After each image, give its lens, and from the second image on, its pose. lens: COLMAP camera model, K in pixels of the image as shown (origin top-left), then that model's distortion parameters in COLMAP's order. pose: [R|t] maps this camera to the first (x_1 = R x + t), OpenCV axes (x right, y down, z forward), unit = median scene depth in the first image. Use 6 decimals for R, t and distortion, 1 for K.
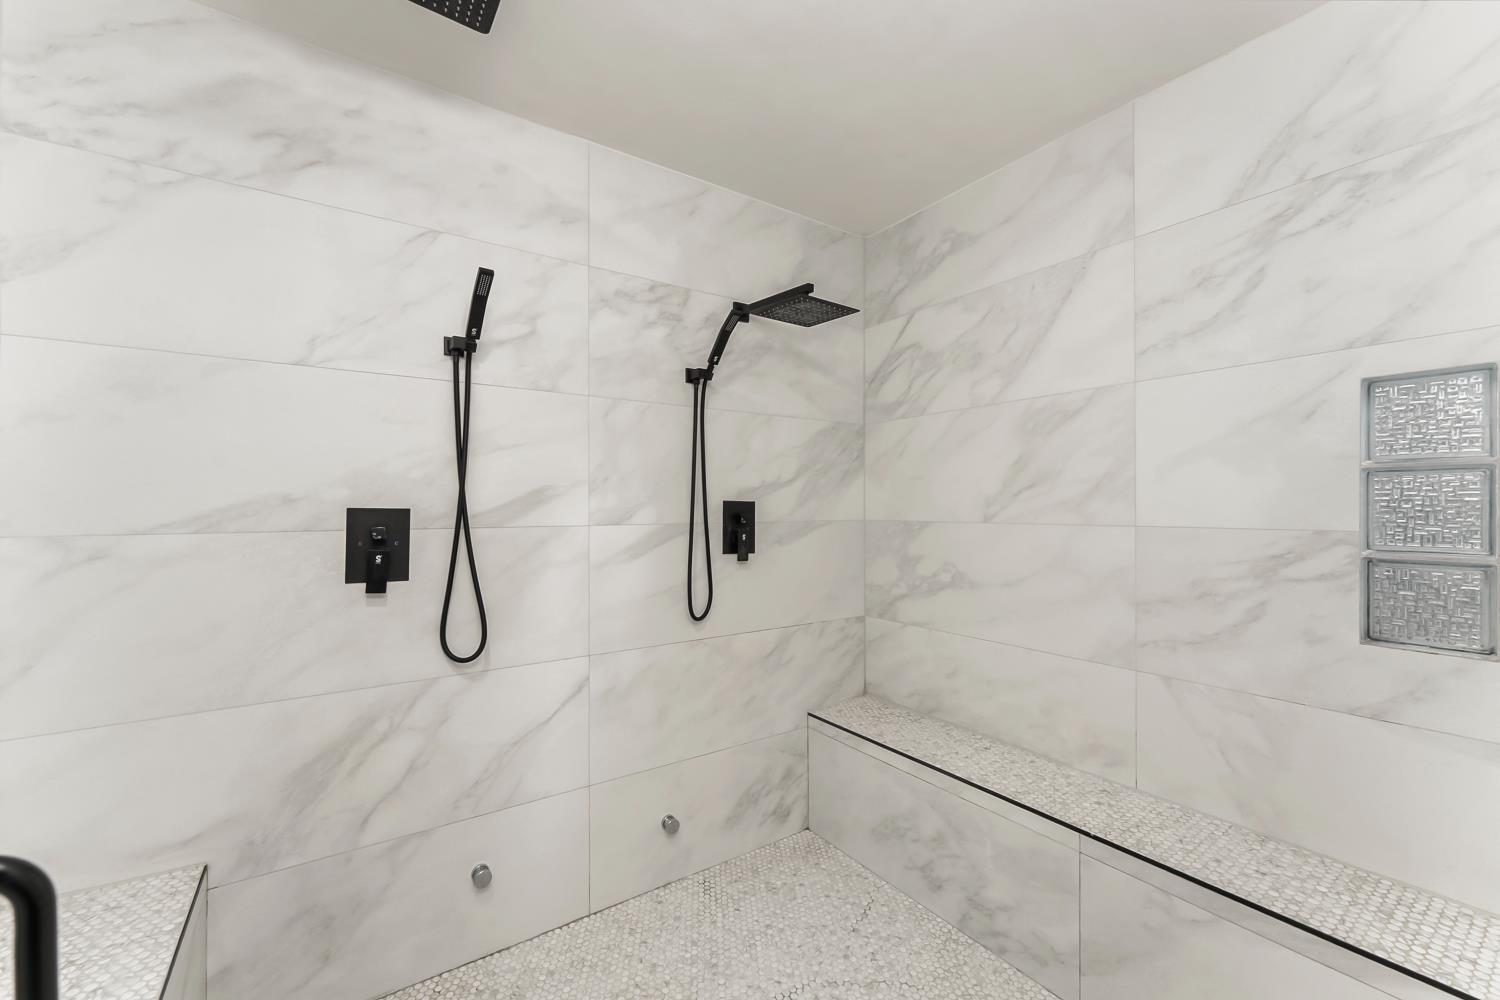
lens RADIAL K [[600.5, 0, 750.3], [0, 600.5, 505.2], [0, 0, 1]] dist [-0.001747, -0.000169]
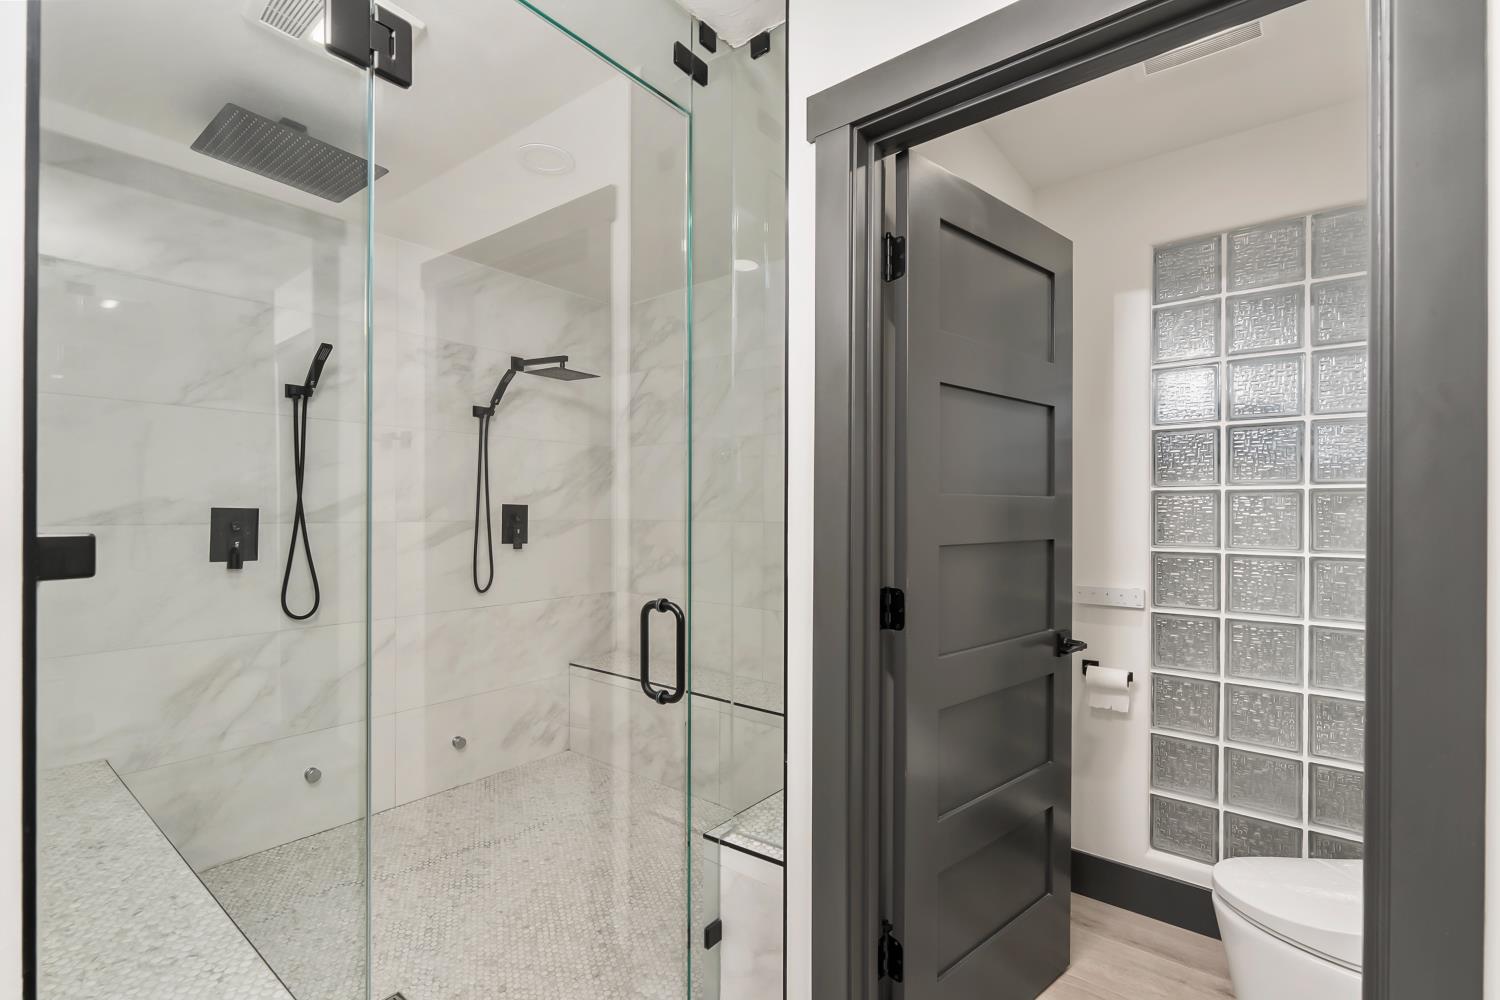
lens RADIAL K [[669.8, 0, 746.9], [0, 669.8, 510.7], [0, 0, 1]] dist [-0.002802, -0.000051]
pose [[0.959293, 0.006432, 0.282339, 0.061484], [-0.008055, 0.999957, 0.004590, -0.004301], [-0.282298, -0.006677, 0.959304, -0.639228]]
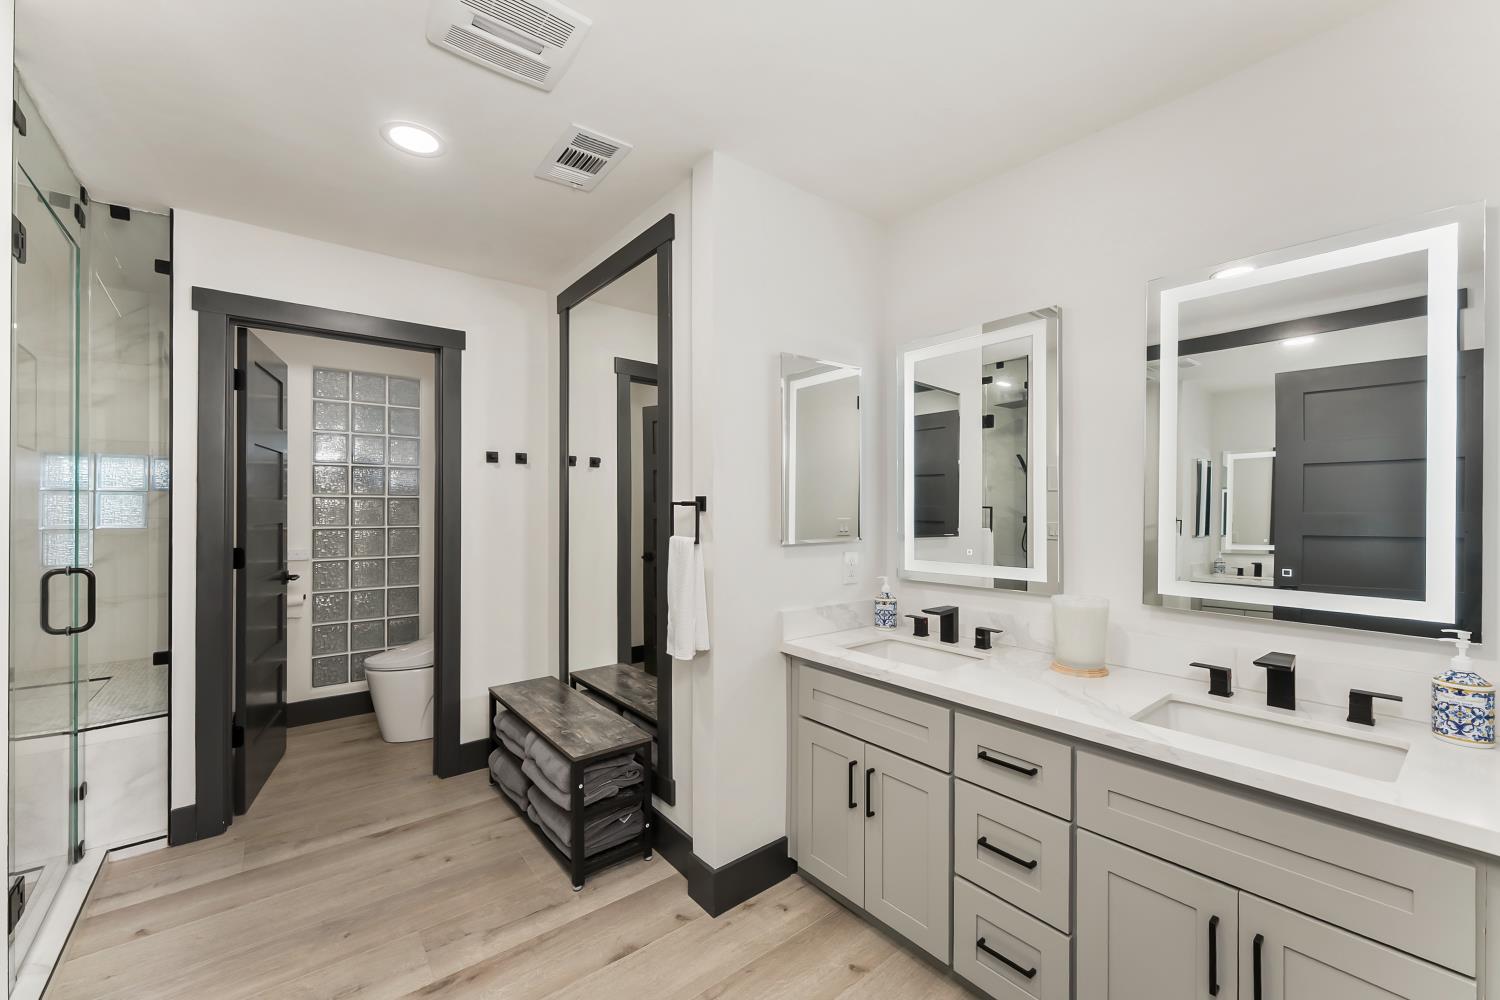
lens RADIAL K [[600.5, 0, 747.2], [0, 600.5, 507.2], [0, 0, 1]] dist [-0.001747, -0.000169]
pose [[-0.063001, 0.003937, 0.998006, -2.103154], [-0.005589, 0.999975, -0.004298, -0.006170], [-0.997998, -0.005848, -0.062977, -1.413433]]
